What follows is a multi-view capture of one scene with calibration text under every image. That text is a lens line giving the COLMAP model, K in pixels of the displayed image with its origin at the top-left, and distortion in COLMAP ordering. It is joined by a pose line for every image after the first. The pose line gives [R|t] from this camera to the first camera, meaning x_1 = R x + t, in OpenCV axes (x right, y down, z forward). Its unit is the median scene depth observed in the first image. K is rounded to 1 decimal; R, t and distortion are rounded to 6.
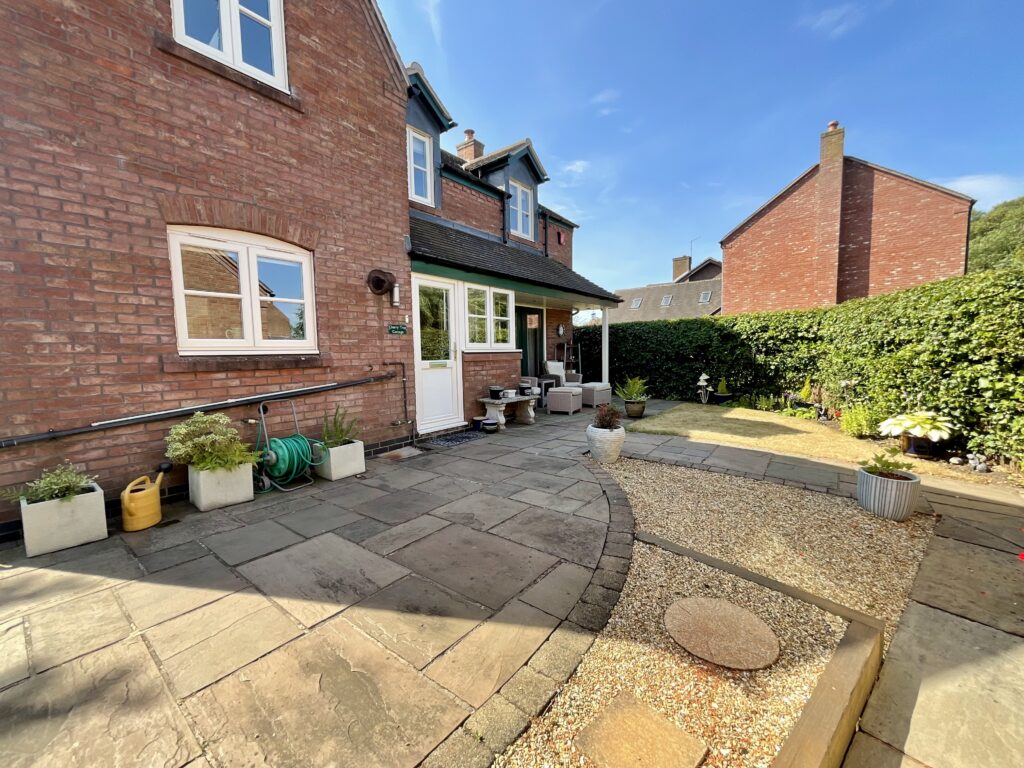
lens RADIAL K [[413.8, 0, 513.4], [0, 413.8, 384.0], [0, 0, 1]] dist [0.002038, 0.000119]
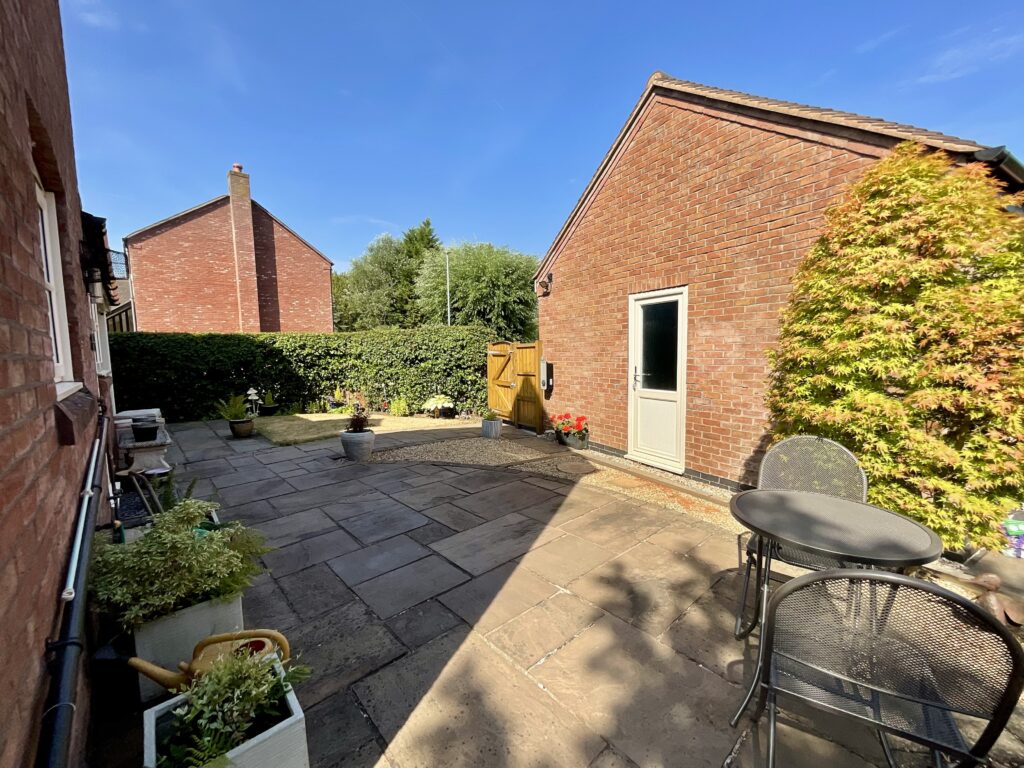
lens RADIAL K [[413.8, 0, 512.0], [0, 413.8, 385.1], [0, 0, 1]] dist [0.002038, 0.000119]
pose [[0.169421, -0.068746, 0.983143, -0.542341], [0.094306, 0.994117, 0.053262, -0.032203], [-0.981021, 0.083693, 0.174907, 0.217492]]
